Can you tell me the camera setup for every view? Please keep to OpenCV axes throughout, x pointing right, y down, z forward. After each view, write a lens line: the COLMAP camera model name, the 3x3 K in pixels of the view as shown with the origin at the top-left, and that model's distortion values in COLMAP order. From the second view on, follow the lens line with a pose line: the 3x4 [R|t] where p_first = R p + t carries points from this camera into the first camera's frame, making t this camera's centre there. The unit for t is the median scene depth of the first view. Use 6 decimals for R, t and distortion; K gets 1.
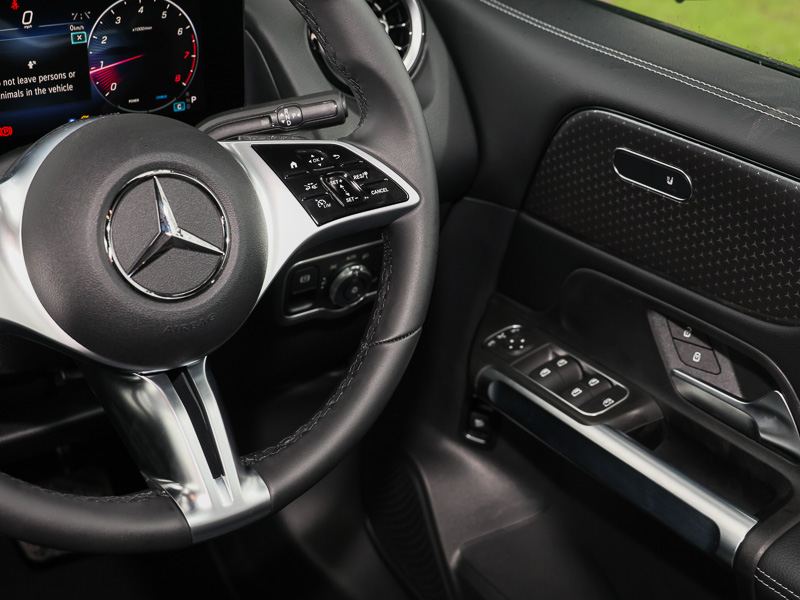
lens RADIAL K [[1279.5, 0, 400.0], [0, 1279.5, 300.0], [0, 0, 1]] dist [0.017824, -0.069845]
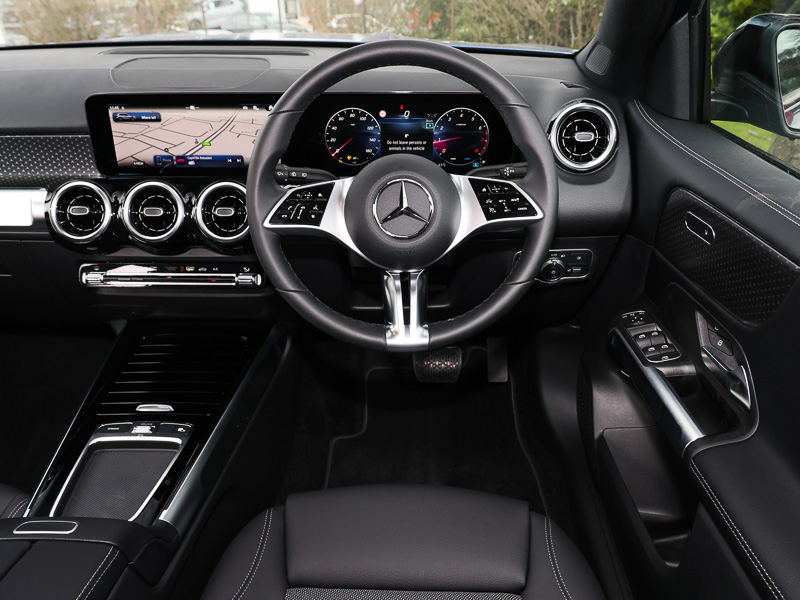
lens RADIAL K [[688.2, 0, 400.0], [0, 688.2, 300.0], [0, 0, 1]] dist [0.006243, 0.009225]
pose [[0.834240, 0.200768, -0.513553, 0.363942], [-0.207904, 0.977147, 0.044277, 0.040581], [0.510706, 0.069832, 0.856915, 0.006049]]
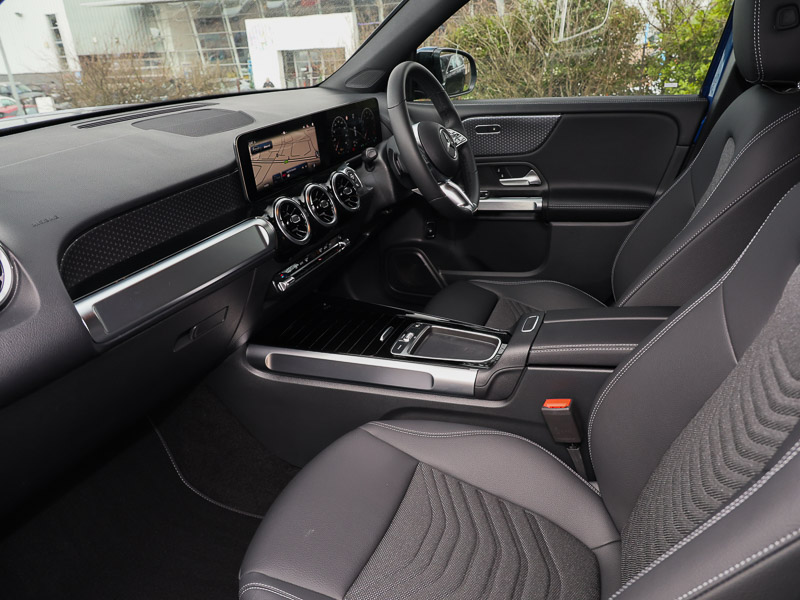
lens RADIAL K [[640.2, 0, 400.0], [0, 640.2, 300.0], [0, 0, 1]] dist [0.007884, 0.006750]
pose [[0.803680, -0.286238, 0.521695, -1.237969], [0.303943, 0.951178, 0.053653, 0.204560], [-0.511583, 0.115445, 0.851443, -0.506762]]
